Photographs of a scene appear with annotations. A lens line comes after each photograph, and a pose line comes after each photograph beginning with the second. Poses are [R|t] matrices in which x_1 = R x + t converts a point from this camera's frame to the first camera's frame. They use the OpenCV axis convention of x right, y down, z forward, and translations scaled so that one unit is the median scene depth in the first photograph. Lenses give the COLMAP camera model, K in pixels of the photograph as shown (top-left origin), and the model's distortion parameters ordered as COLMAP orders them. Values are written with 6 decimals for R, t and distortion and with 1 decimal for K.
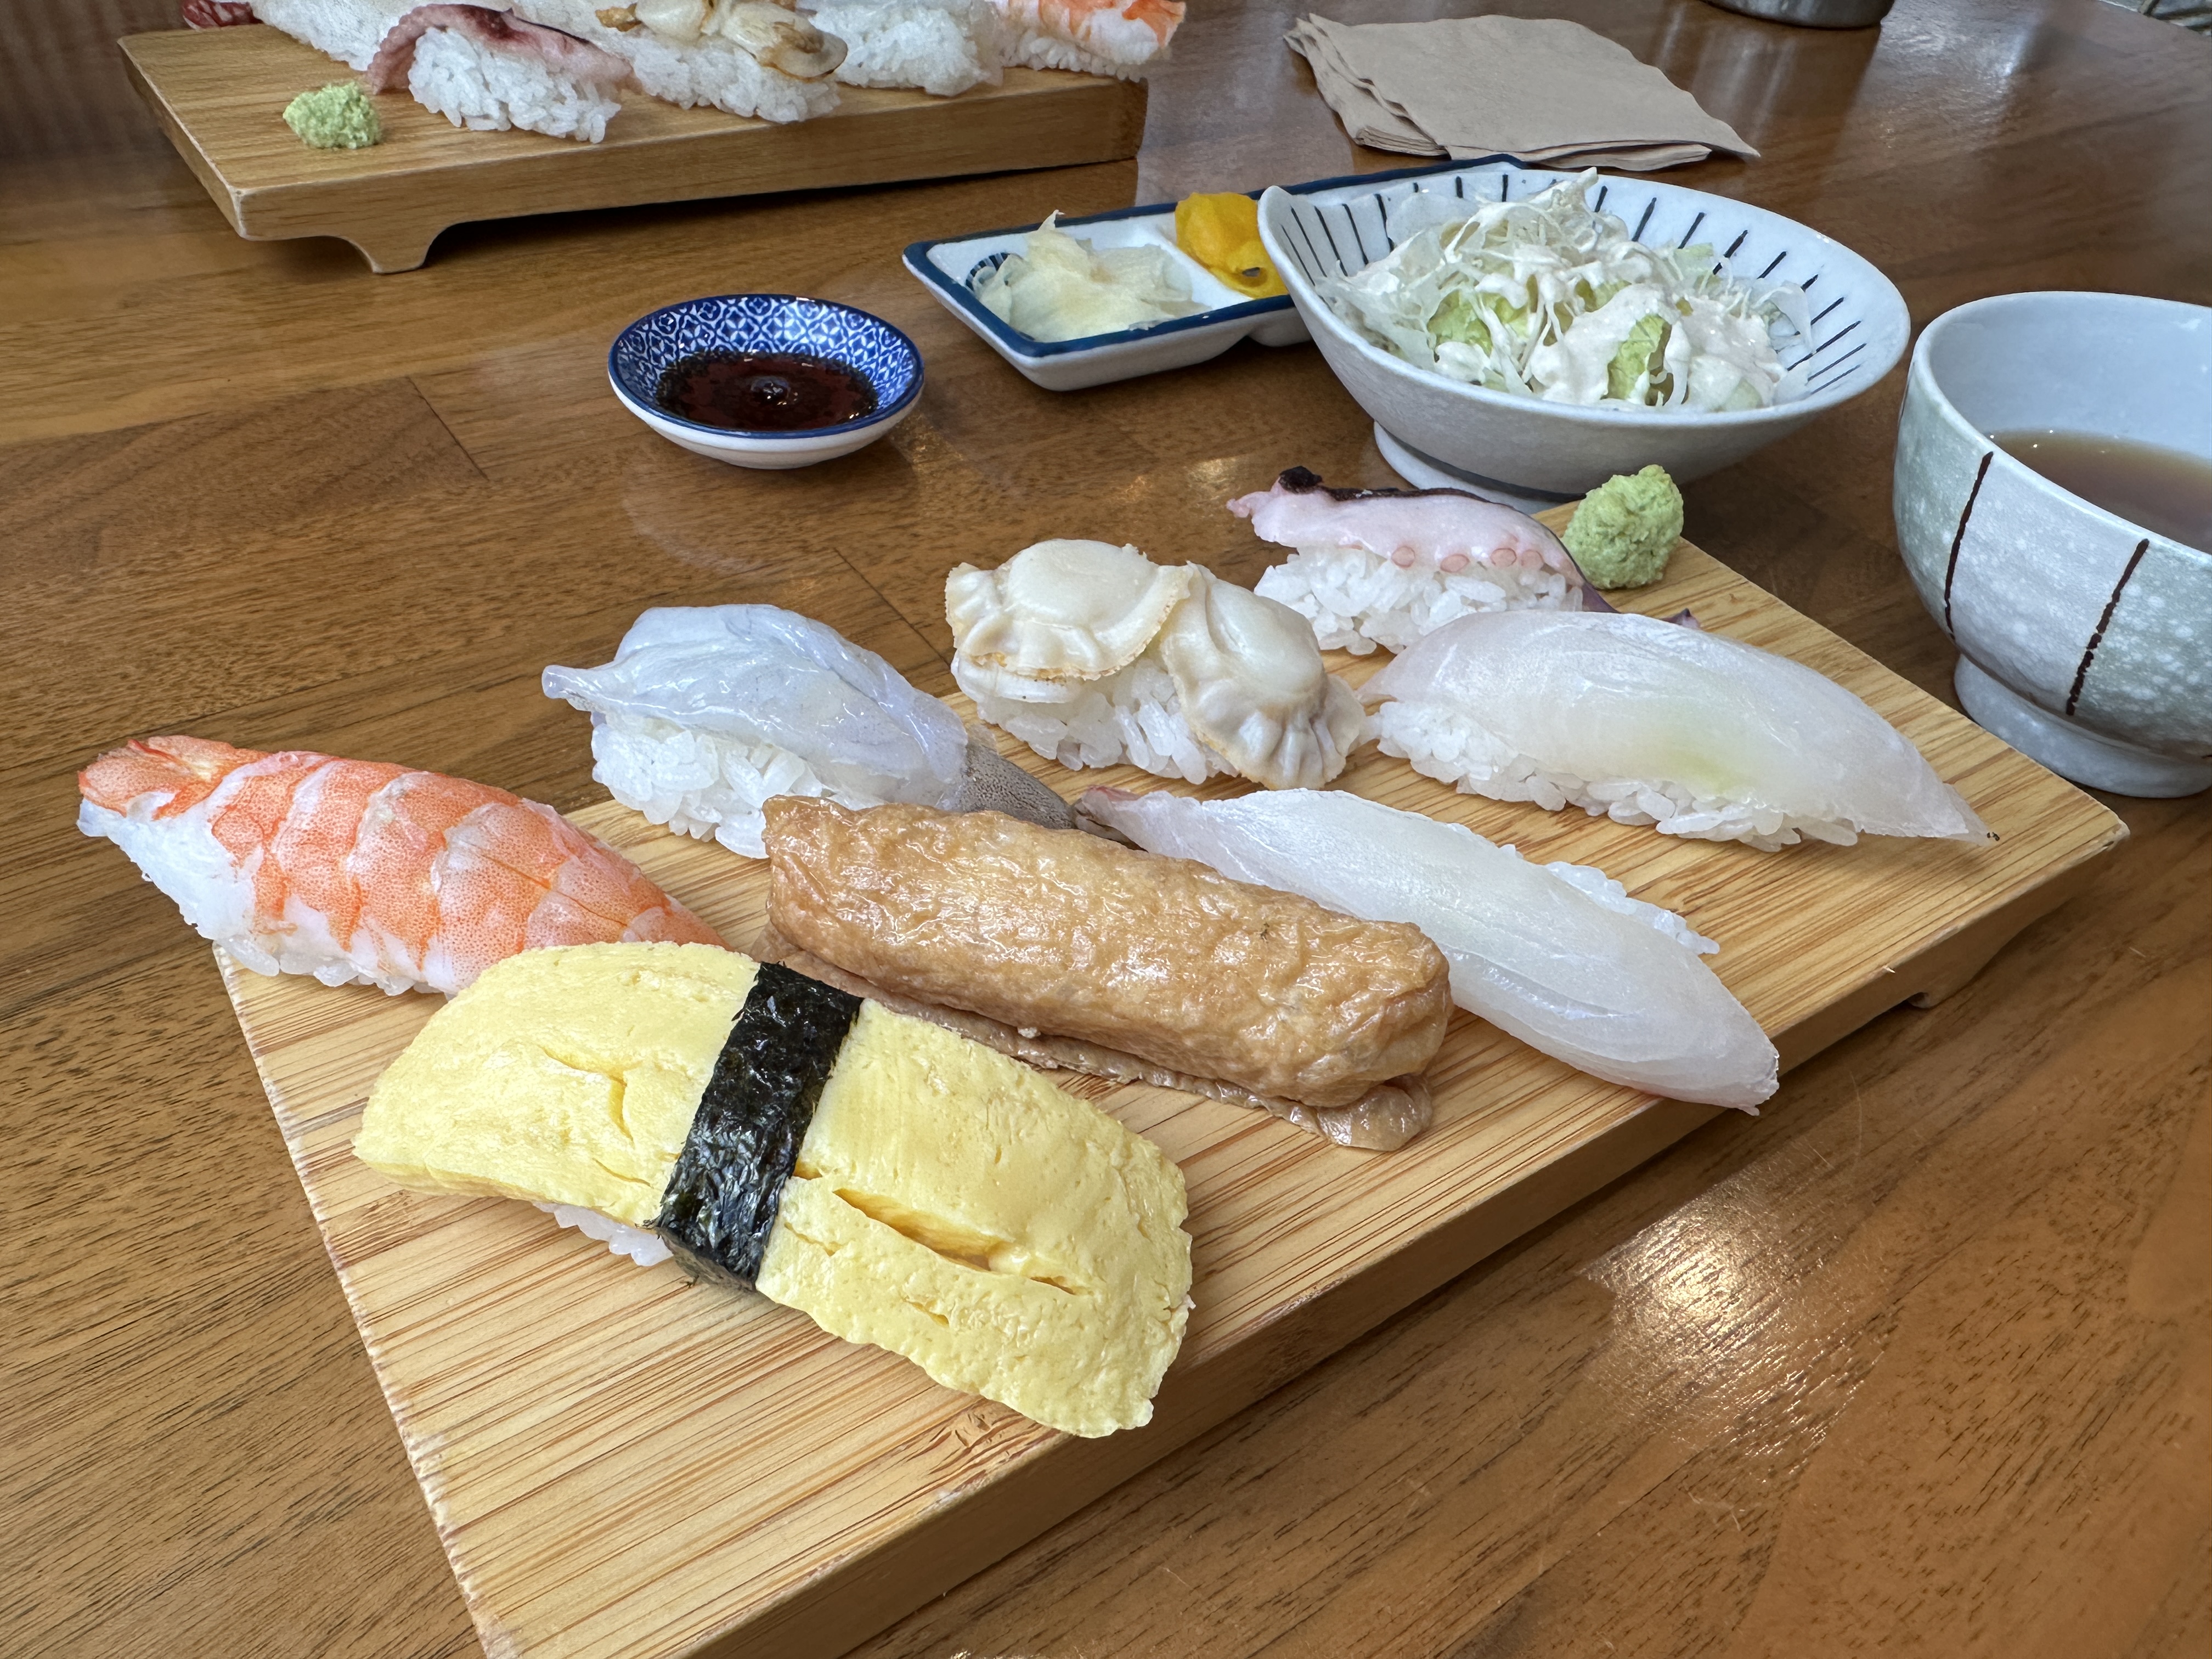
lens RADIAL K [[1531.9, 0, 1134.1], [0, 1531.9, 828.3], [0, 0, 1]] dist [-0.002503, 0.002183]
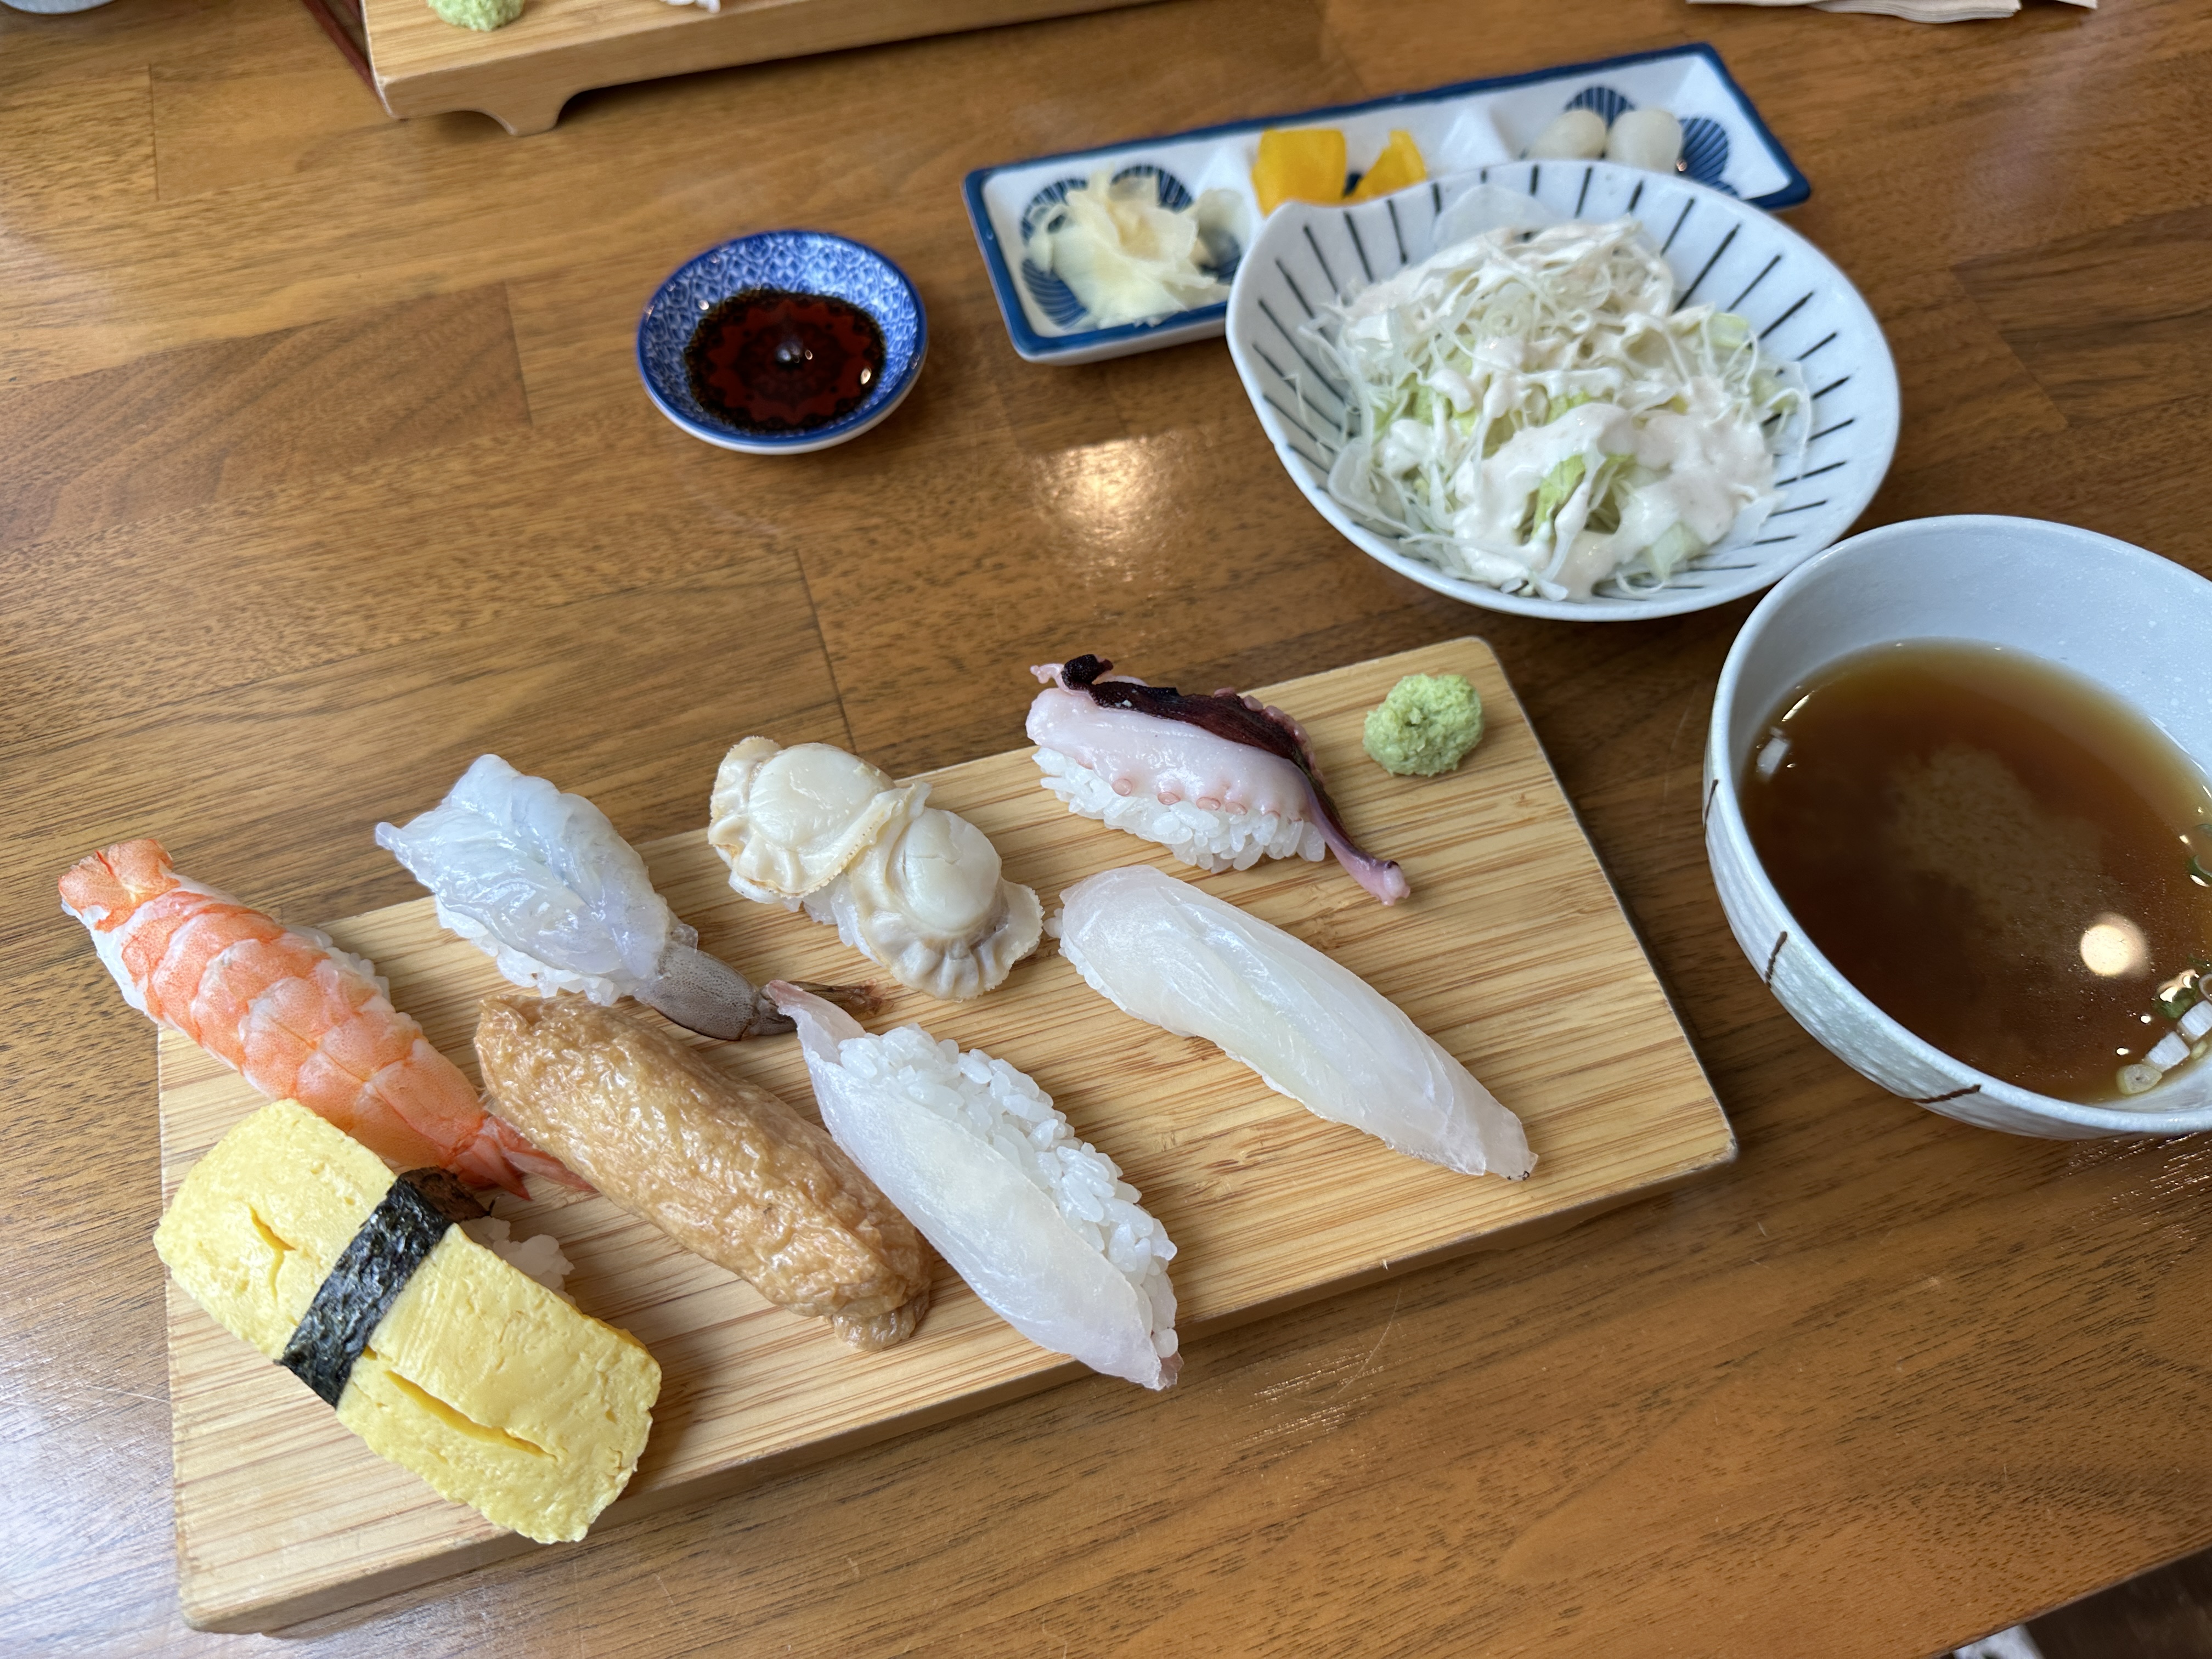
lens RADIAL K [[1552.7, 0, 1106.0], [0, 1552.7, 829.5], [0, 0, 1]] dist [-0.018940, -0.001654]
pose [[0.959093, 0.206291, -0.193870, 0.438804], [-0.146049, 0.947218, 0.285390, -0.527345], [0.242510, -0.245401, 0.938599, -0.092656]]
